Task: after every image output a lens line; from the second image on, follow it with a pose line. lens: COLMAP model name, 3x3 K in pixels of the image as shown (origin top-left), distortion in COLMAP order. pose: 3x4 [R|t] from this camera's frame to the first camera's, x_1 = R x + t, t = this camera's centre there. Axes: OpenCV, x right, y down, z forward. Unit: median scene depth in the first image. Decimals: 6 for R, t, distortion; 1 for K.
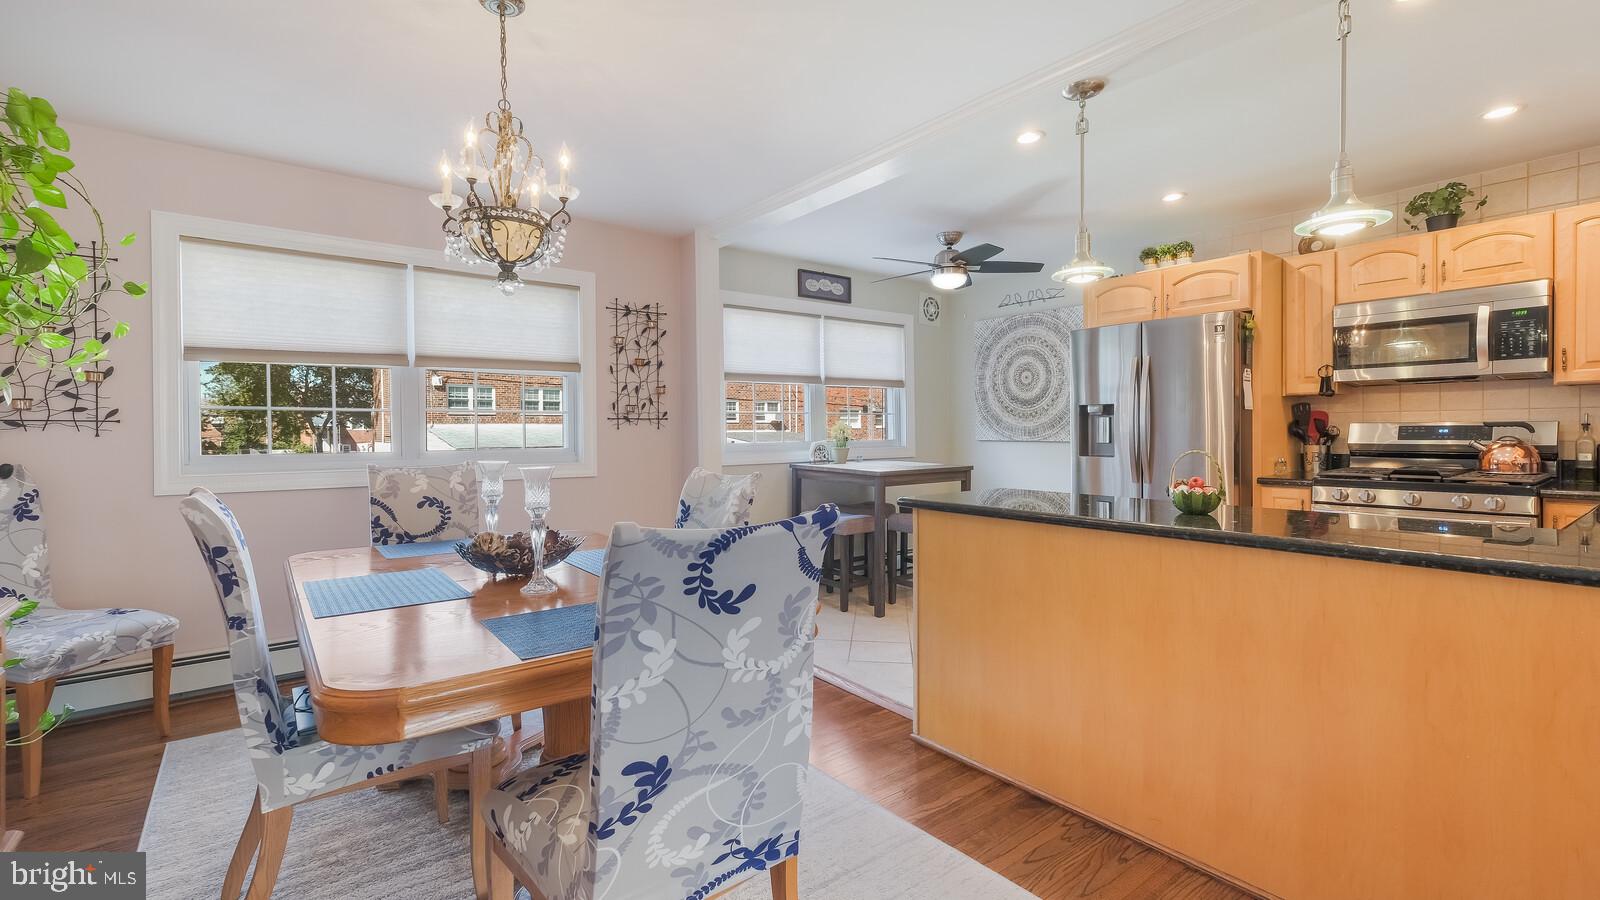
lens RADIAL K [[685.4, 0, 794.0], [0, 685.4, 437.8], [0, 0, 1]] dist [0.004478, 0.000347]
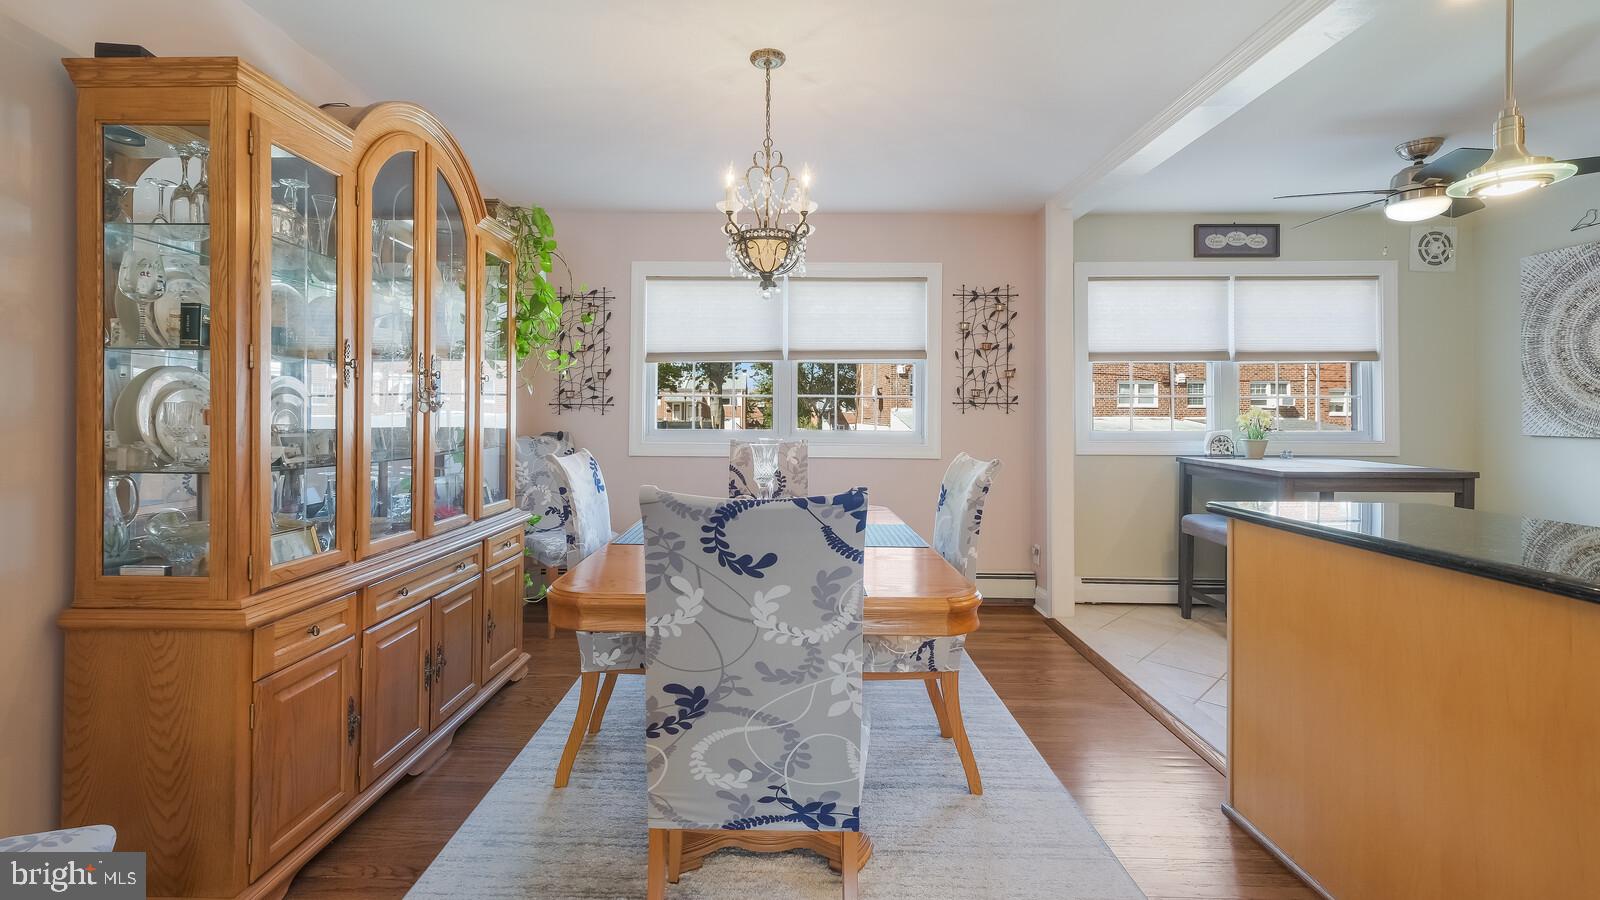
lens RADIAL K [[690.1, 0, 785.4], [0, 690.1, 411.2], [0, 0, 1]] dist [0.005553, 0.000881]
pose [[0.785048, 0.007017, -0.619395, 0.187512], [-0.017034, 0.999802, -0.010263, -0.001120], [0.619201, 0.018608, 0.785012, 0.040262]]
